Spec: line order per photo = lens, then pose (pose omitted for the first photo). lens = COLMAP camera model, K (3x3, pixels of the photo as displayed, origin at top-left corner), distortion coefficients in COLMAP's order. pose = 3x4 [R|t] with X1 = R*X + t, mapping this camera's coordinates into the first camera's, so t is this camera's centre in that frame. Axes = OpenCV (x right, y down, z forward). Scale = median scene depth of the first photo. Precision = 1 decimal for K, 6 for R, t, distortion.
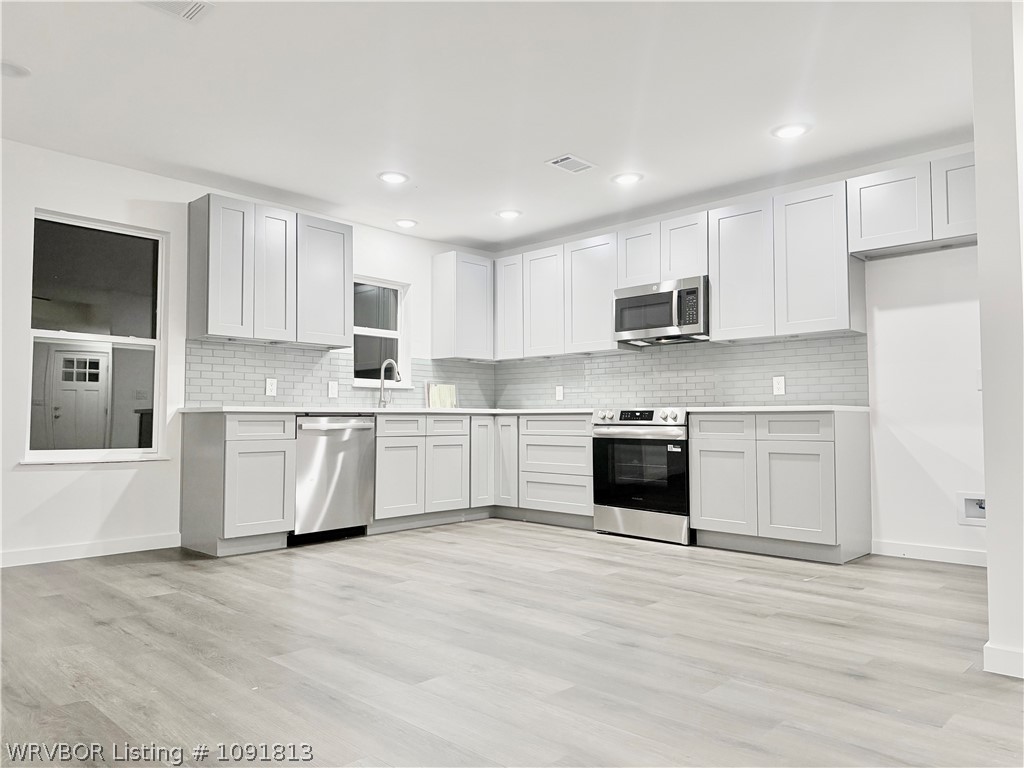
lens RADIAL K [[705.4, 0, 512.0], [0, 705.4, 384.0], [0, 0, 1]] dist [0.156313, -0.275889]
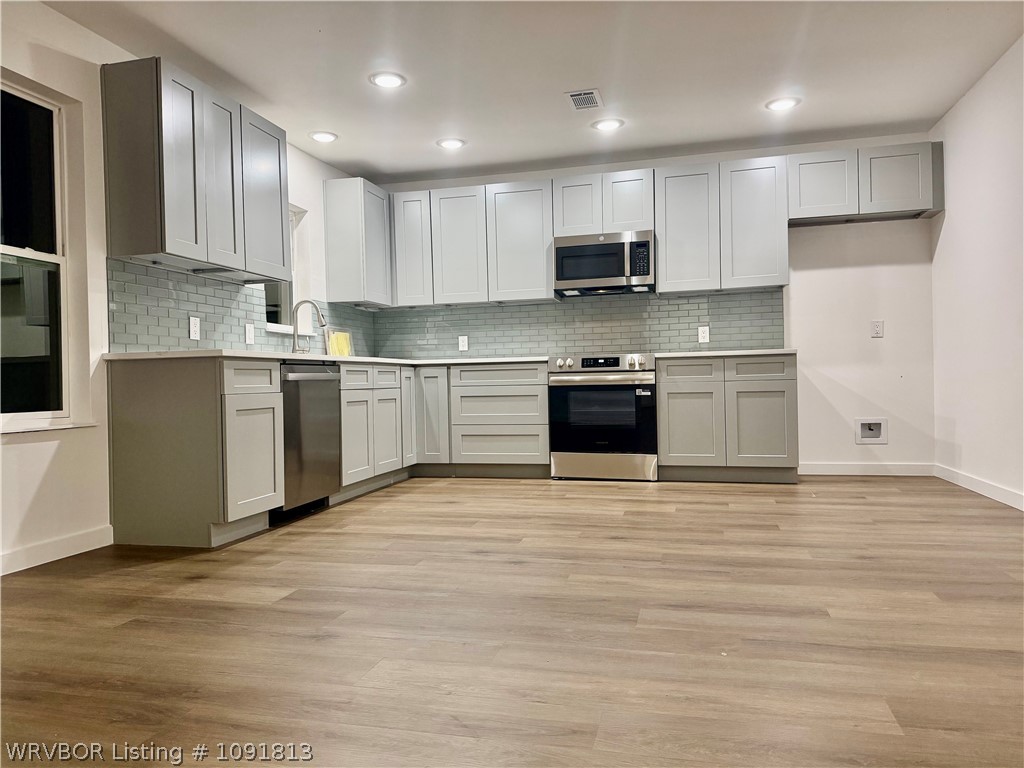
lens RADIAL K [[705.4, 0, 512.0], [0, 705.4, 384.0], [0, 0, 1]] dist [0.156313, -0.275889]
pose [[0.868619, -0.021297, 0.495023, -0.438294], [-0.004248, 0.998719, 0.050421, 0.024249], [-0.495463, -0.045900, 0.867416, 0.170712]]
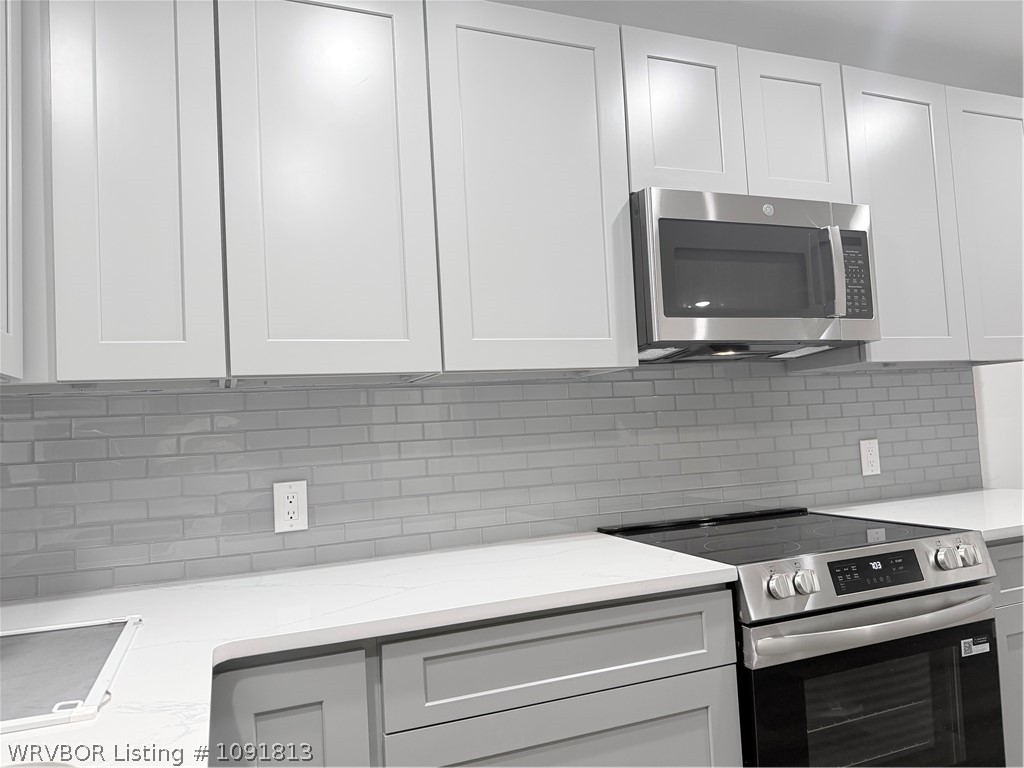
lens RADIAL K [[718.8, 0, 512.0], [0, 718.8, 384.0], [0, 0, 1]] dist [-0.002863, -0.001438]
pose [[0.408497, 0.036457, 0.912031, -0.202129], [0.005702, 0.999081, -0.042491, -0.029298], [-0.912742, 0.022558, 0.407914, 1.004019]]
